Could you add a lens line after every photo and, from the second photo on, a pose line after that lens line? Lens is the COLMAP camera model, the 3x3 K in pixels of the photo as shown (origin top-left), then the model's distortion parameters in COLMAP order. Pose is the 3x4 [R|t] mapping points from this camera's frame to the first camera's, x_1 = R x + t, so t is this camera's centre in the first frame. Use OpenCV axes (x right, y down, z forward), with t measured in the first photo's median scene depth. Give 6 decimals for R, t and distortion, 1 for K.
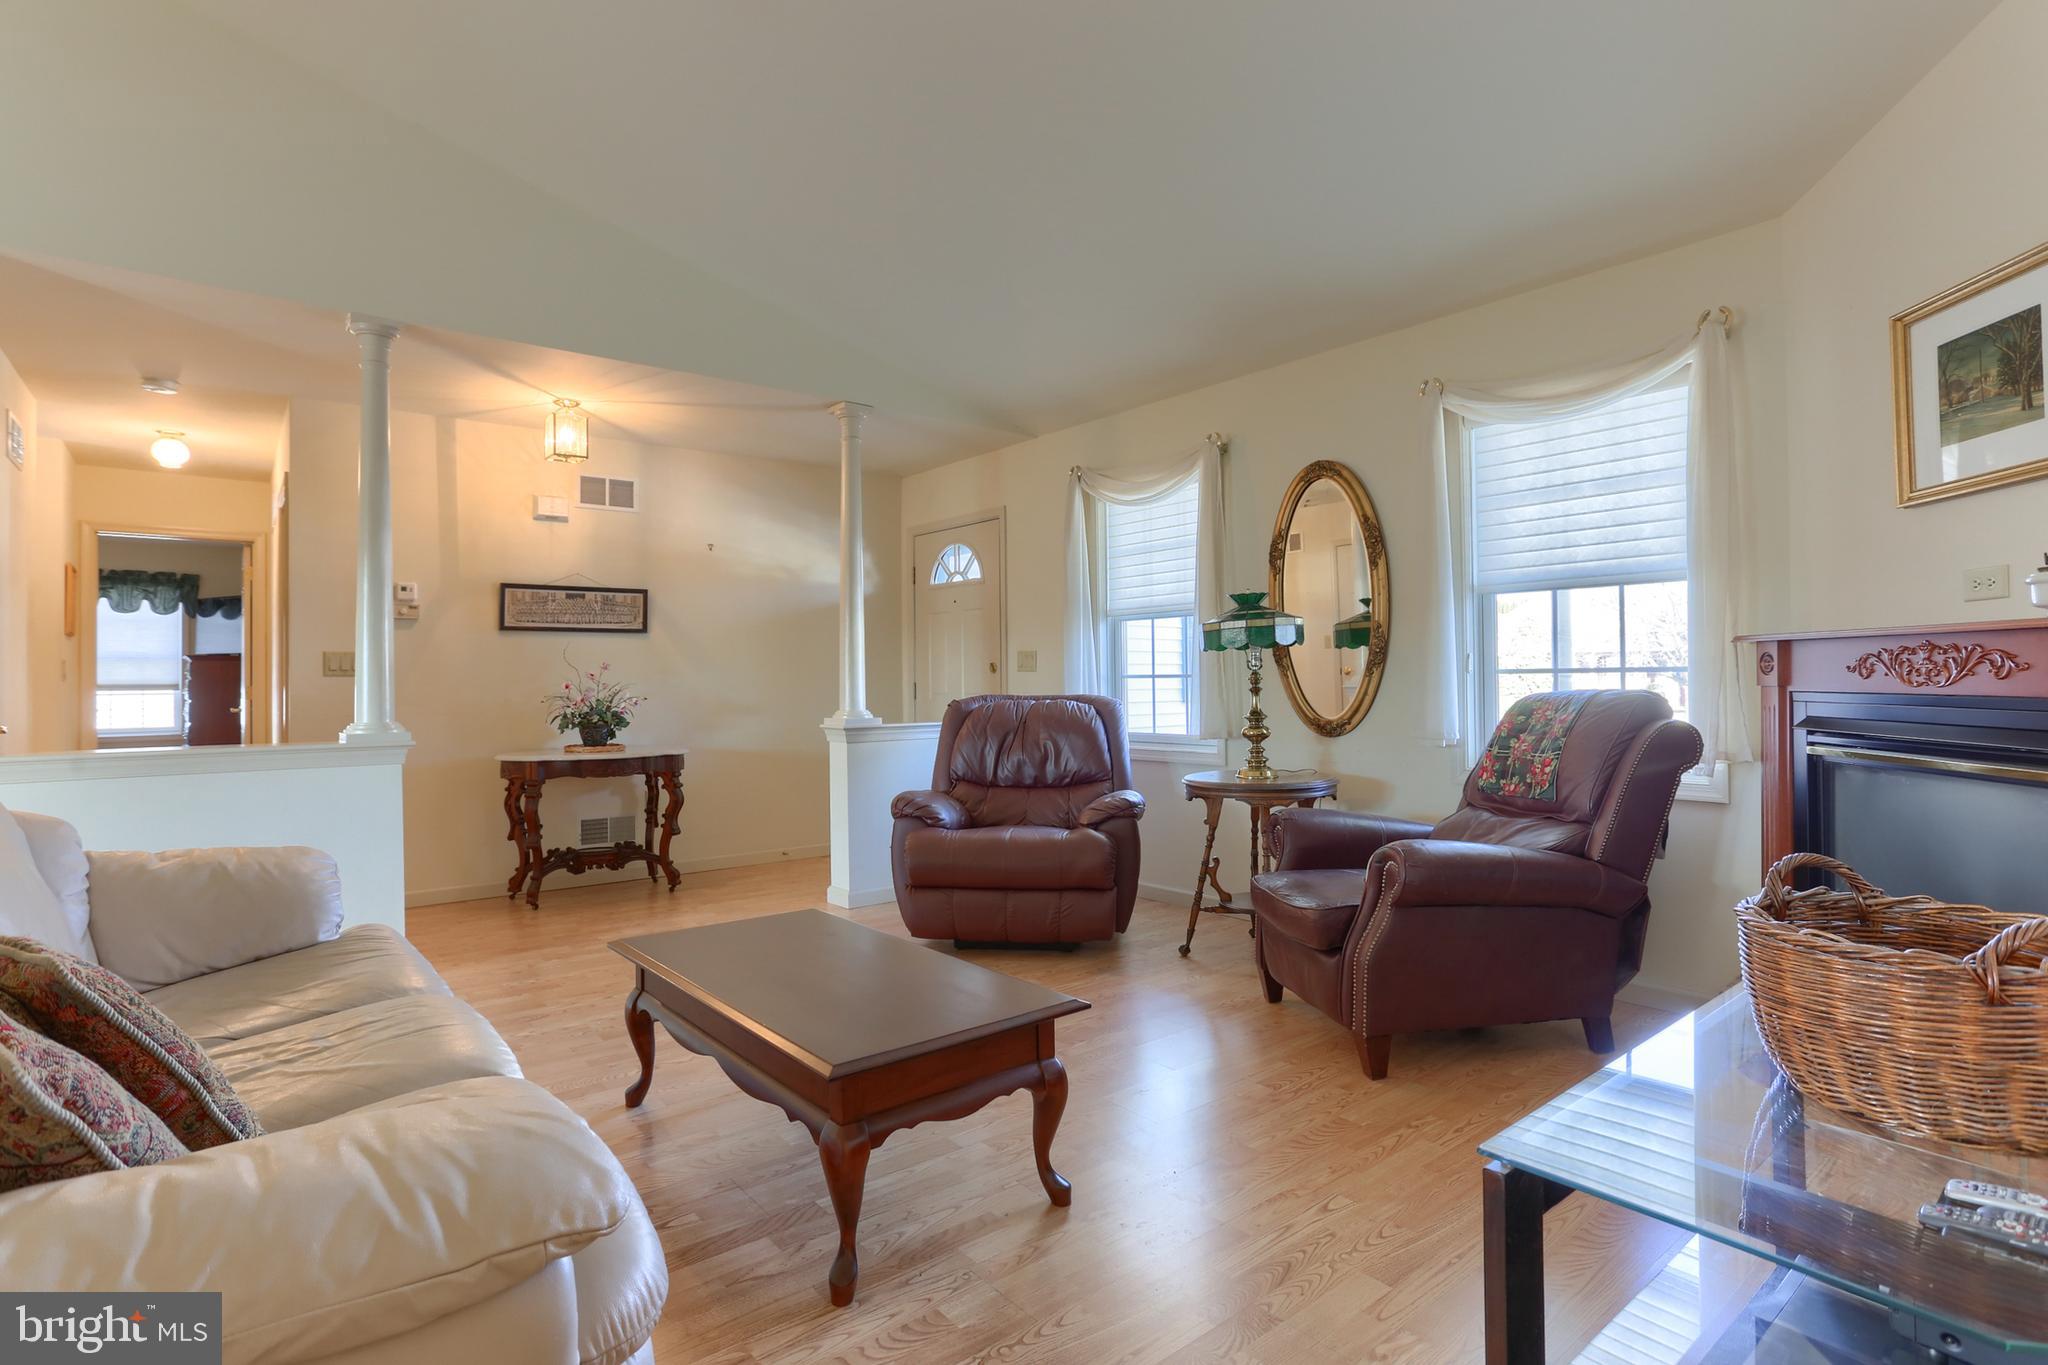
lens RADIAL K [[1010.1, 0, 1021.9], [0, 1010.1, 675.6], [0, 0, 1]] dist [-0.000914, -0.000486]
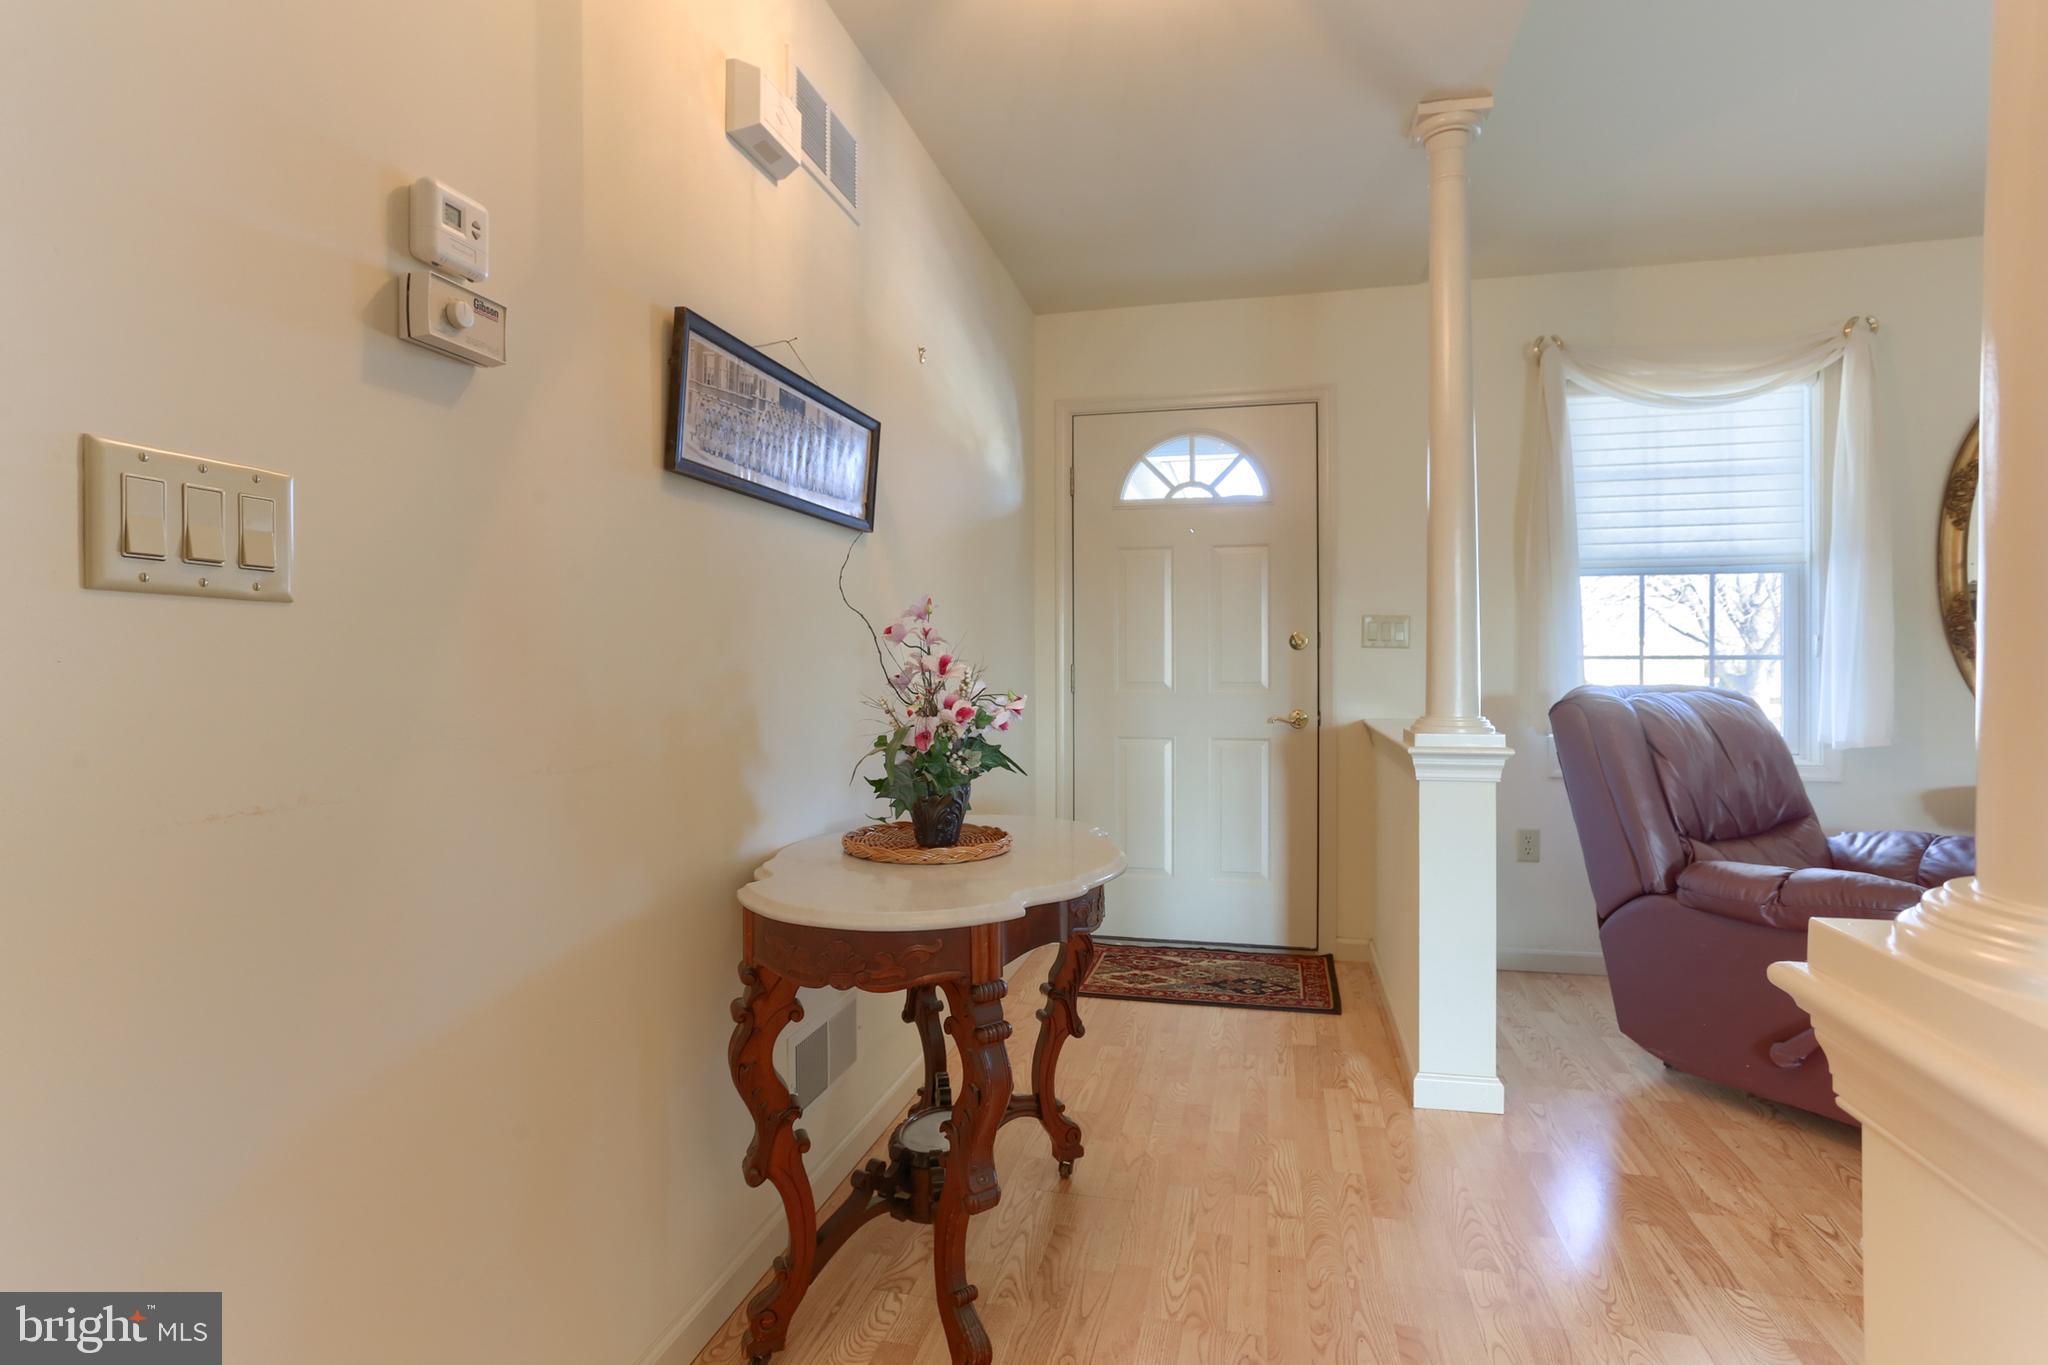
lens RADIAL K [[1010.1, 0, 1039.1], [0, 1010.1, 671.8], [0, 0, 1]] dist [-0.000914, -0.000486]
pose [[0.765003, 0.003266, 0.644018, -0.581069], [-0.006998, 0.999970, 0.003241, 0.010219], [-0.643988, -0.006986, 0.765003, 0.665183]]
